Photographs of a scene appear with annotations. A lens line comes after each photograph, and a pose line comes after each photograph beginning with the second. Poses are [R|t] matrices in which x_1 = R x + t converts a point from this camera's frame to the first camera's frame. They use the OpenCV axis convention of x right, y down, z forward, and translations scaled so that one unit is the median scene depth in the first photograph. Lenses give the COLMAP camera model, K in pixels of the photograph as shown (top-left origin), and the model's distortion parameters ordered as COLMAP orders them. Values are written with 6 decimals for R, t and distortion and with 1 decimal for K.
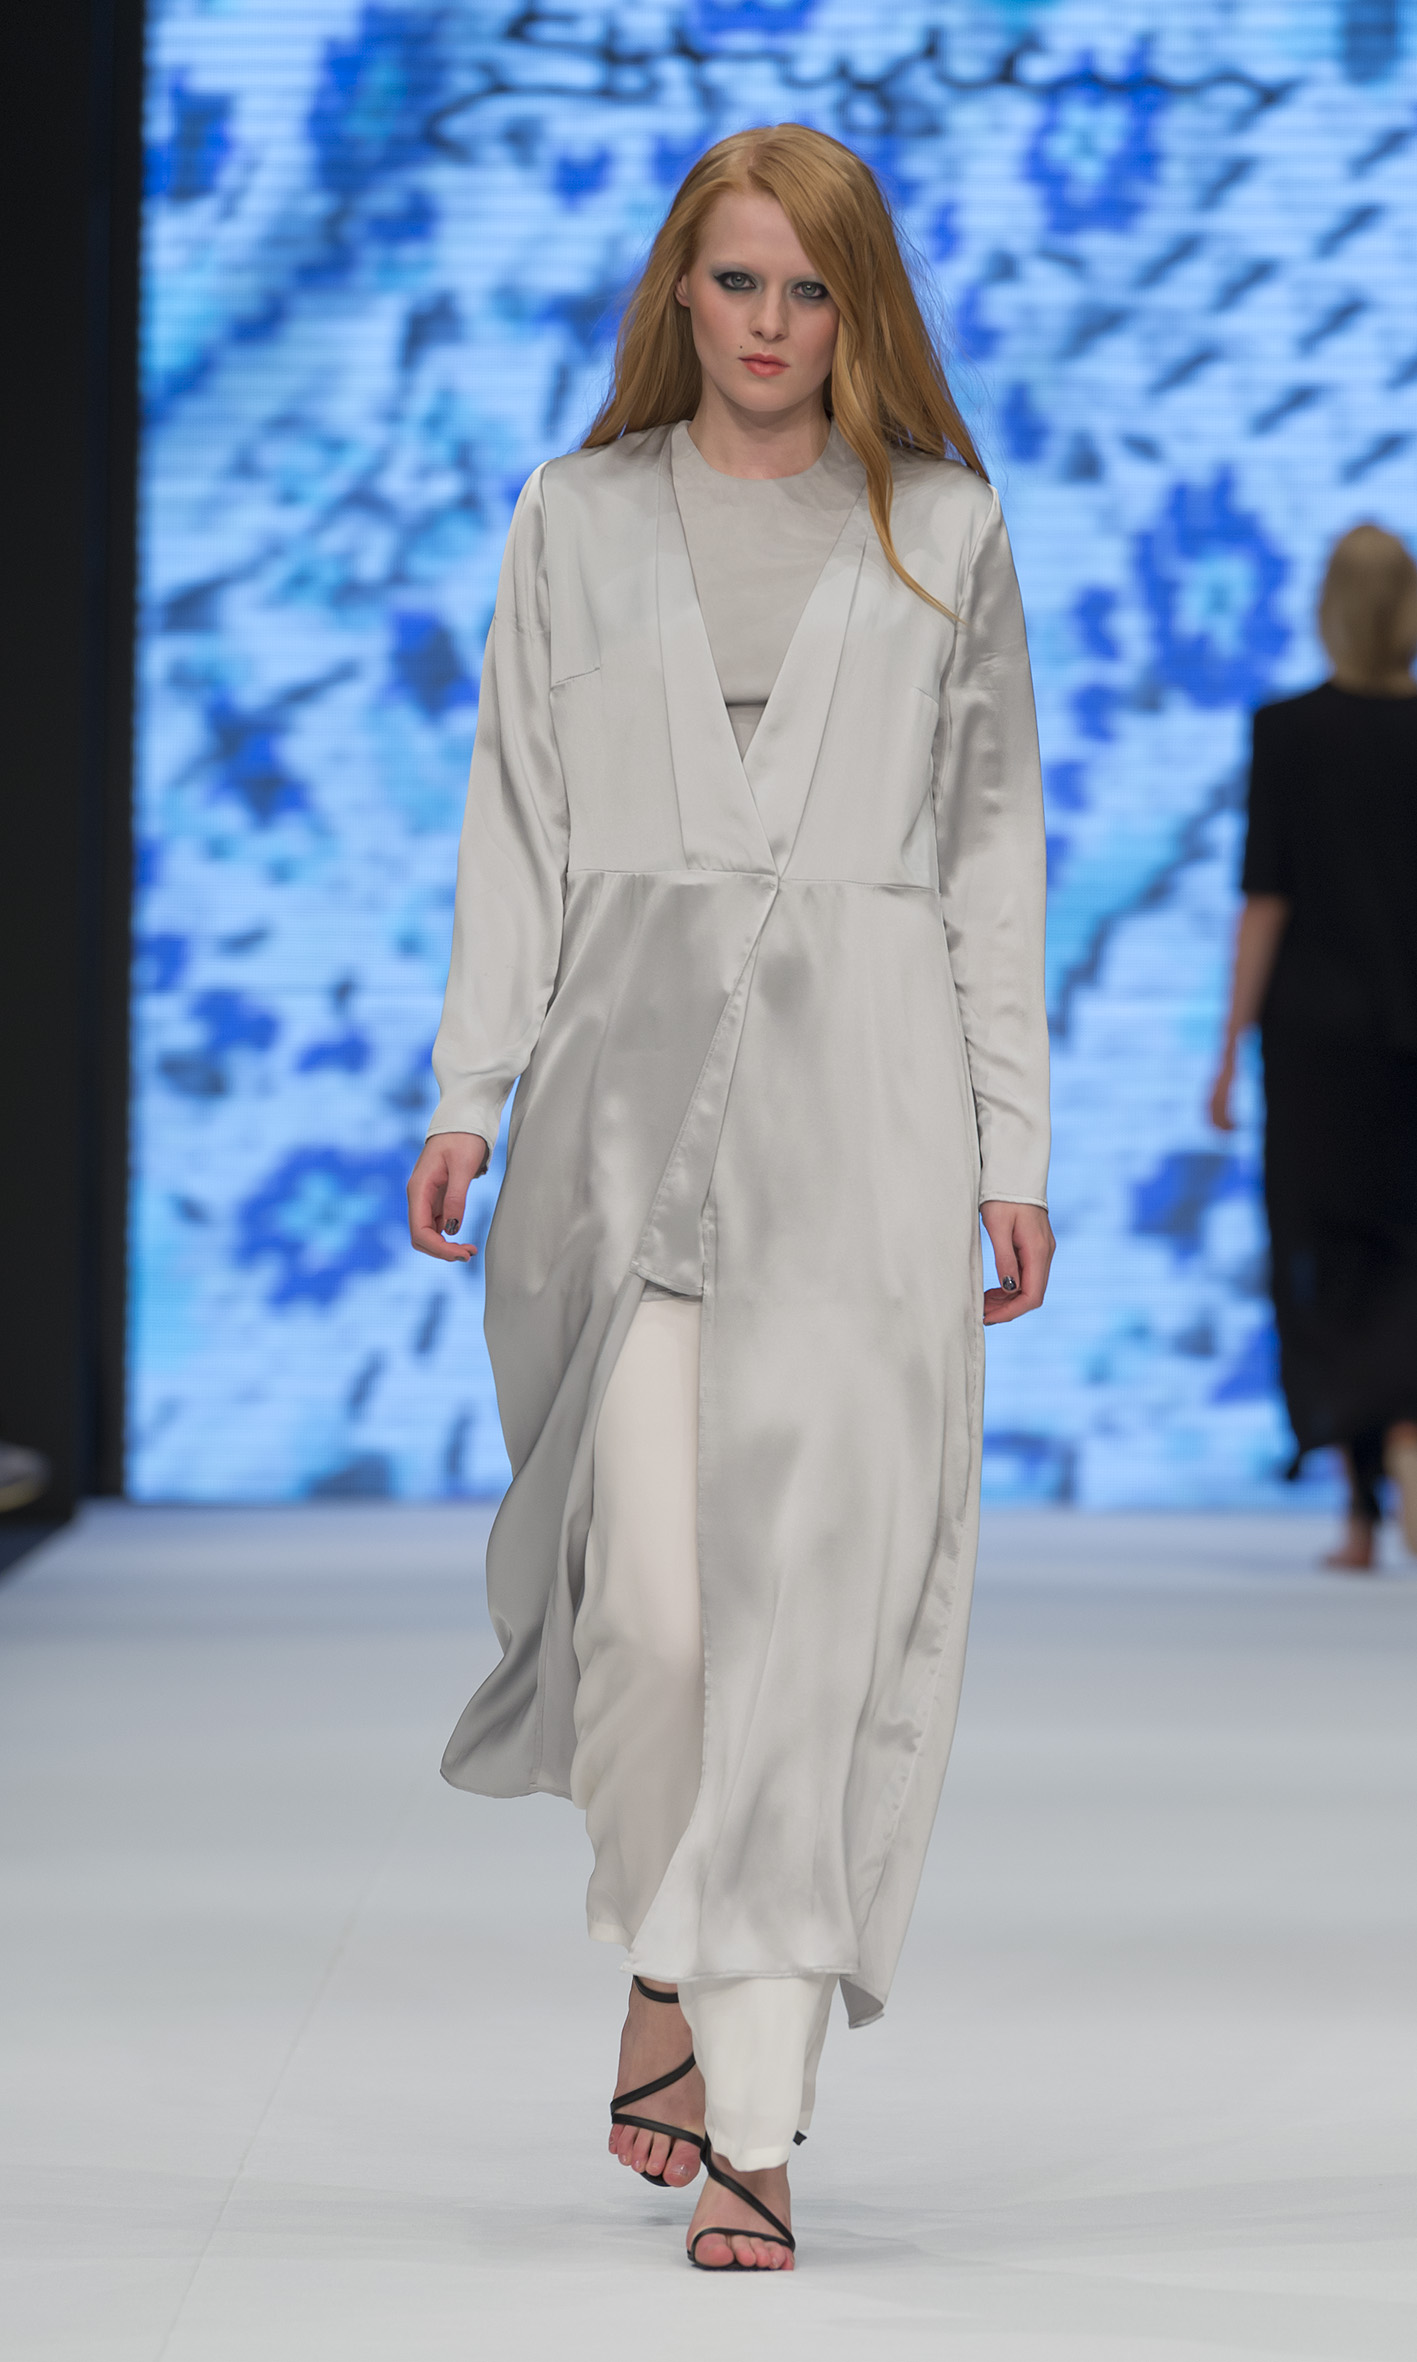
lens RADIAL K [[13646.6, 0, 701.6], [0, 13646.6, 1167.7], [0, 0, 1]] dist [-0.349714, 0.000000]
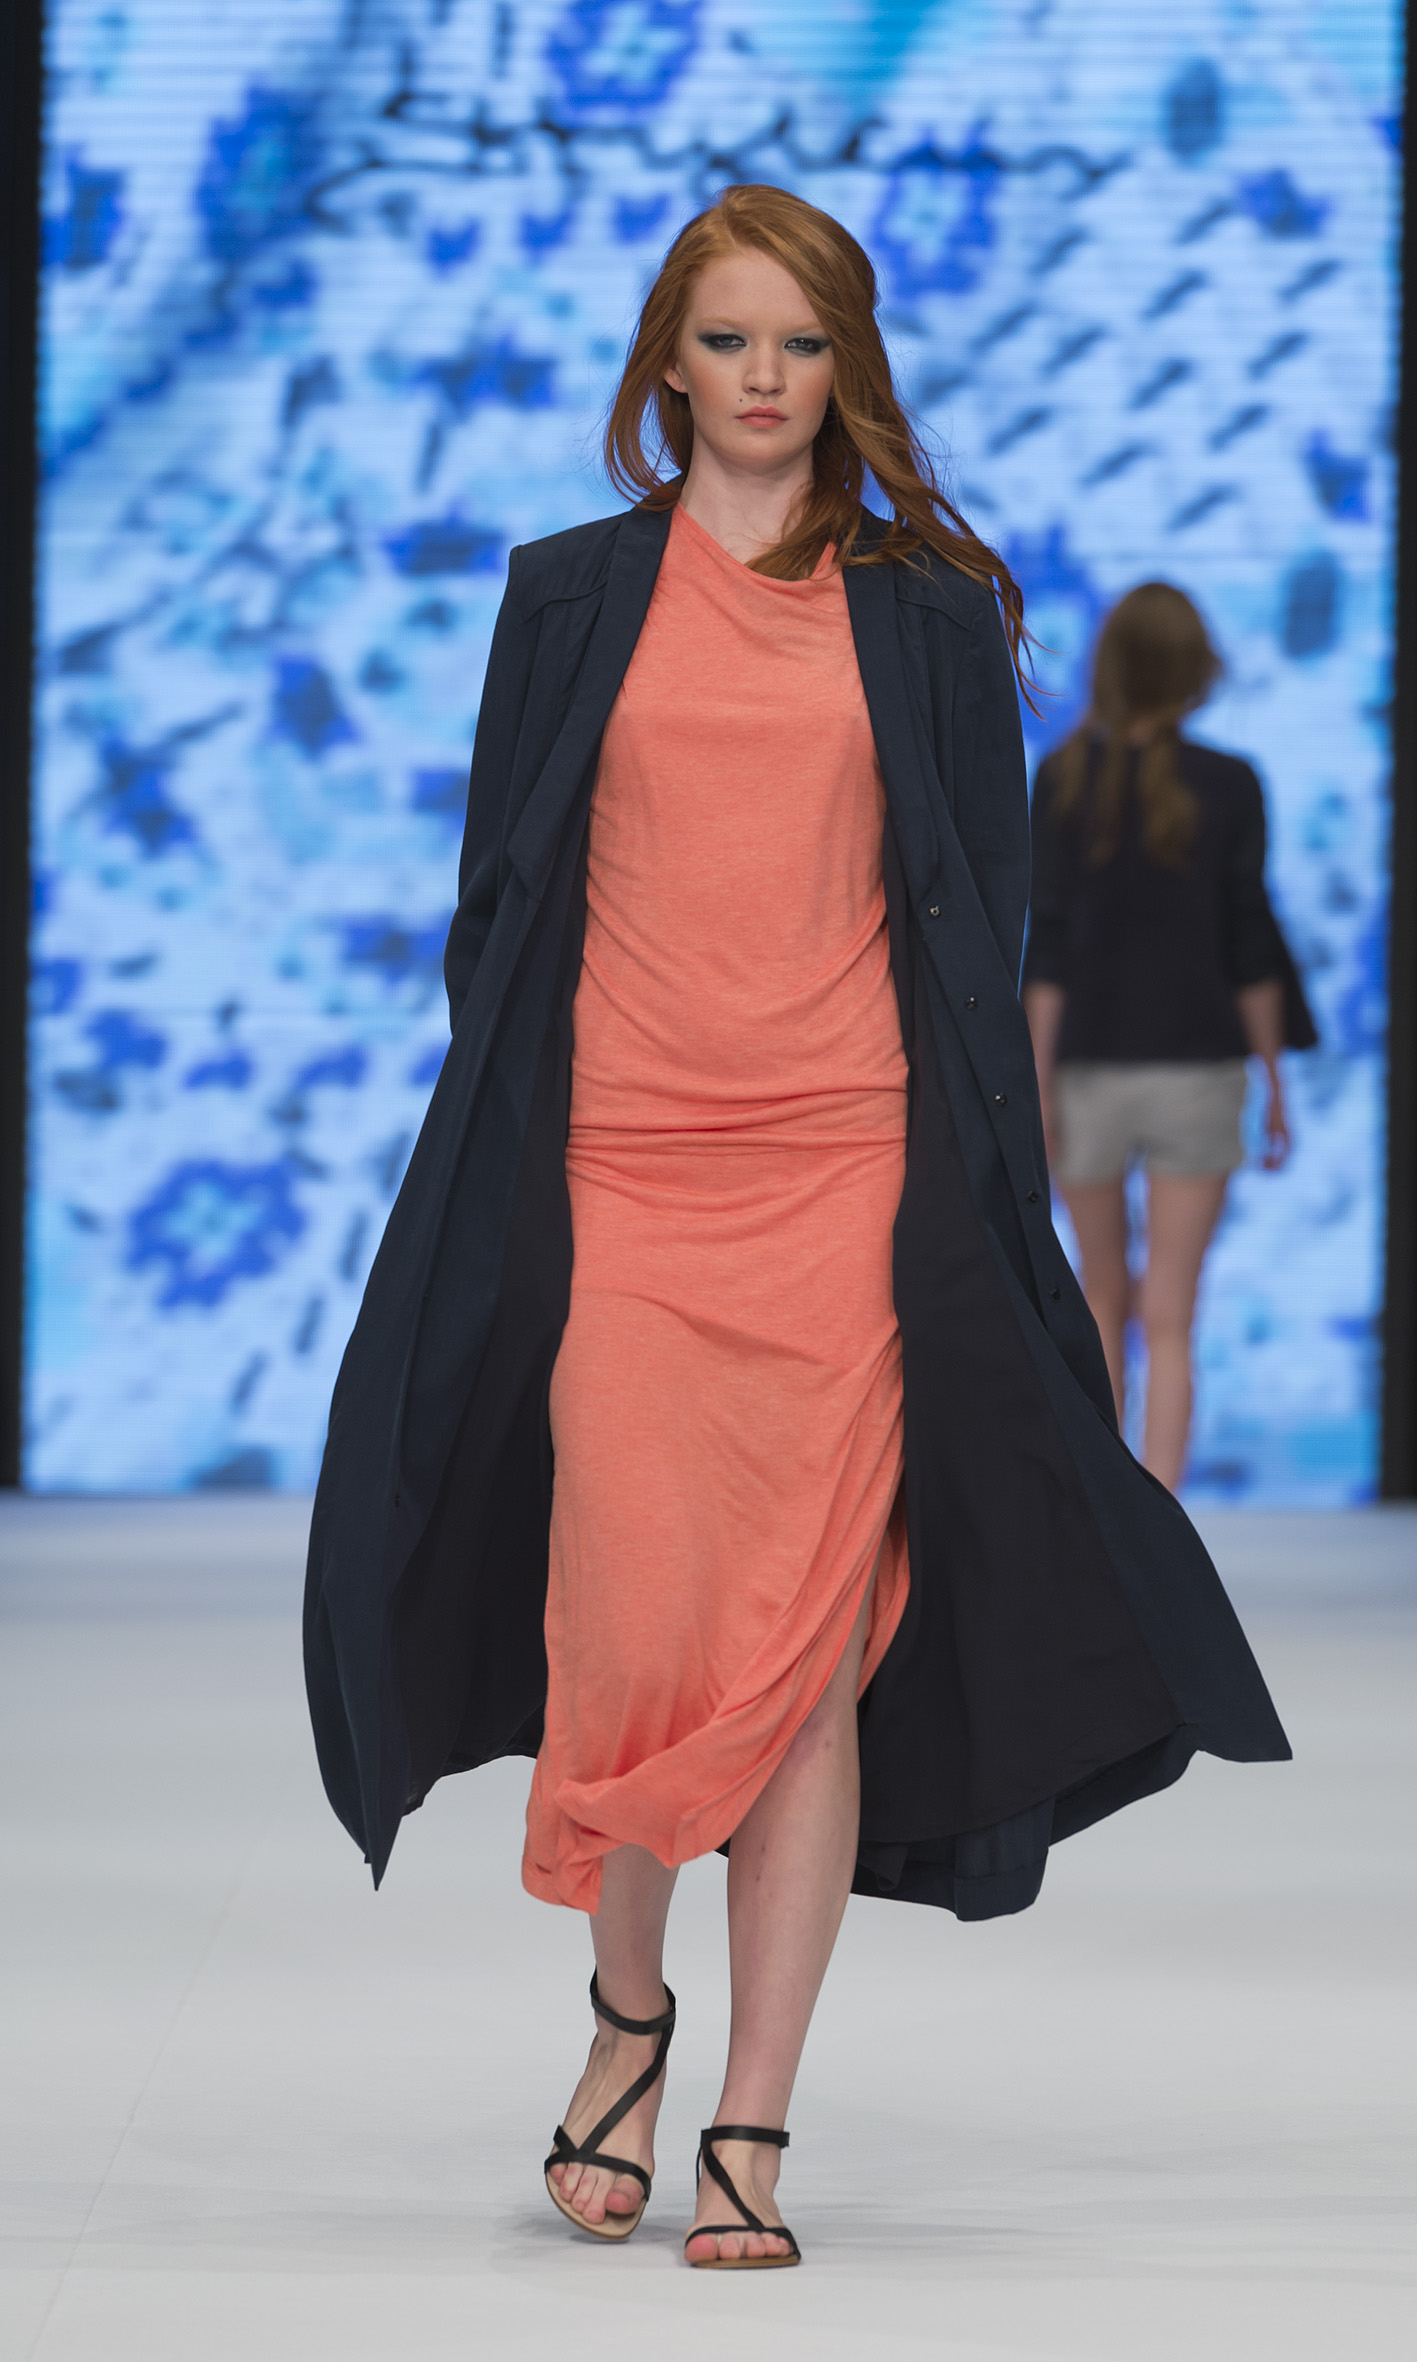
lens RADIAL K [[13646.6, 0, 712.0], [0, 13646.6, 1175.2], [0, 0, 1]] dist [-0.349714, 0.000000]
pose [[0.999954, 0.000455, 0.009616, 0.001253], [-0.000427, 0.999996, -0.002895, 0.002808], [-0.009617, 0.002891, 0.999950, -0.064130]]
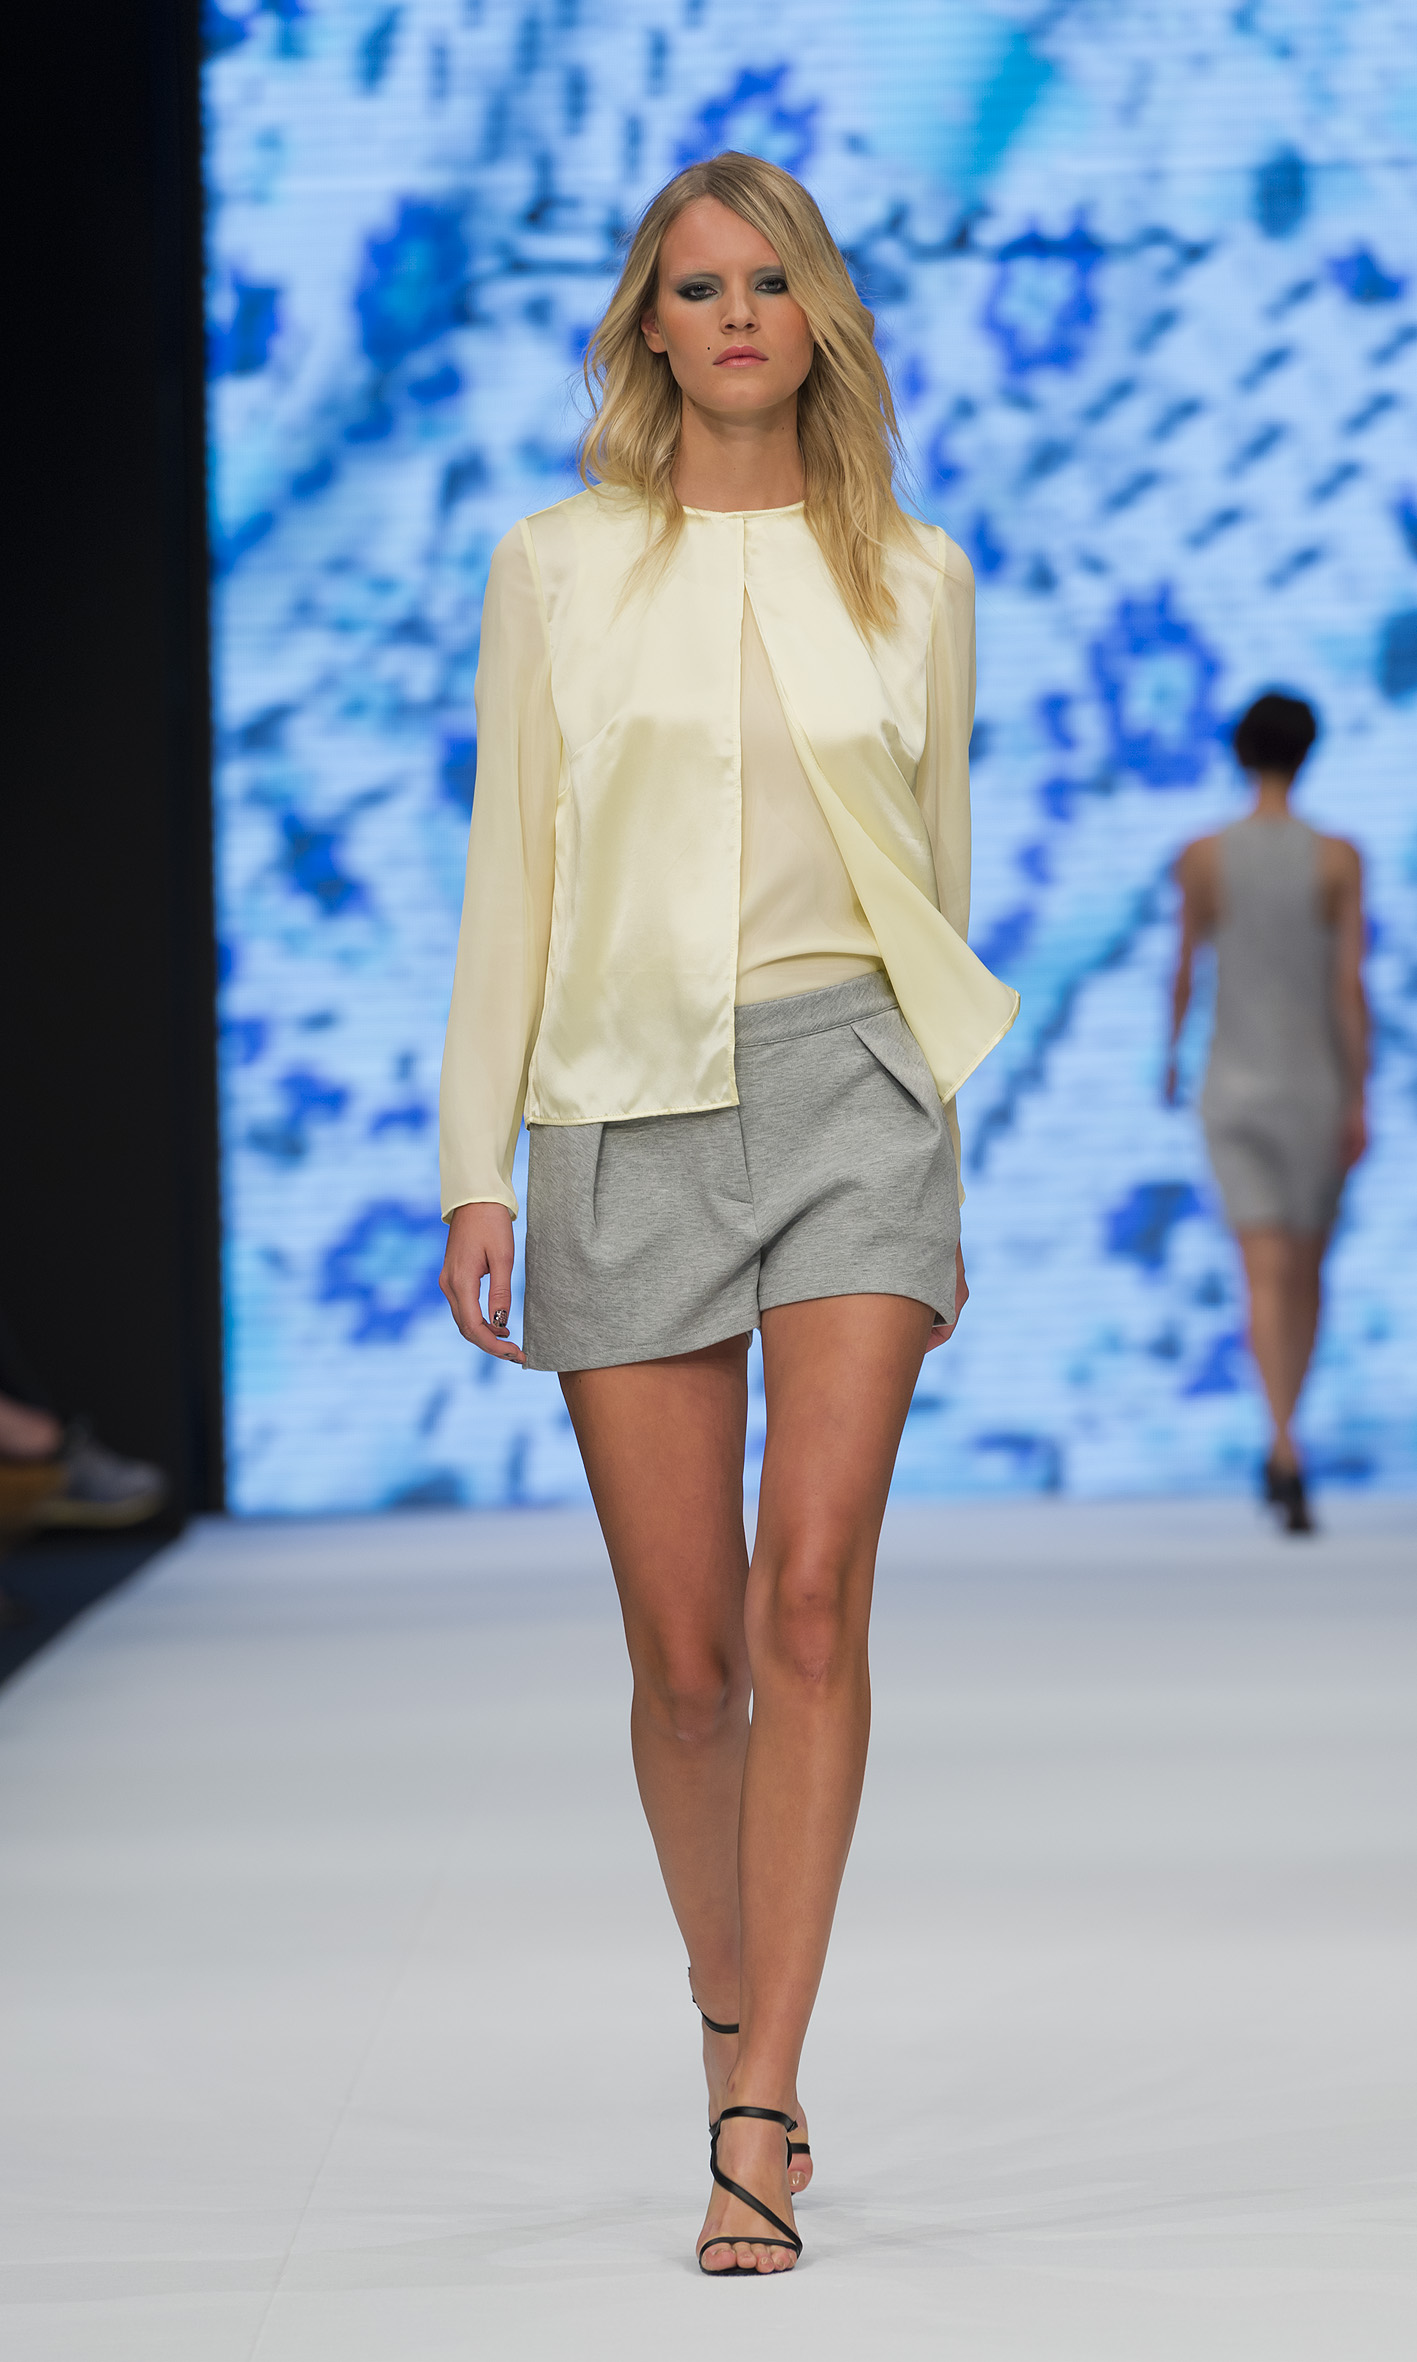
lens RADIAL K [[13646.6, 0, 718.2], [0, 13646.6, 1175.7], [0, 0, 1]] dist [-0.349714, 0.000000]
pose [[0.999496, -0.031429, -0.004523, 0.004668], [0.031402, 0.999489, -0.005919, 0.003963], [0.004707, 0.005774, 0.999972, -0.138950]]
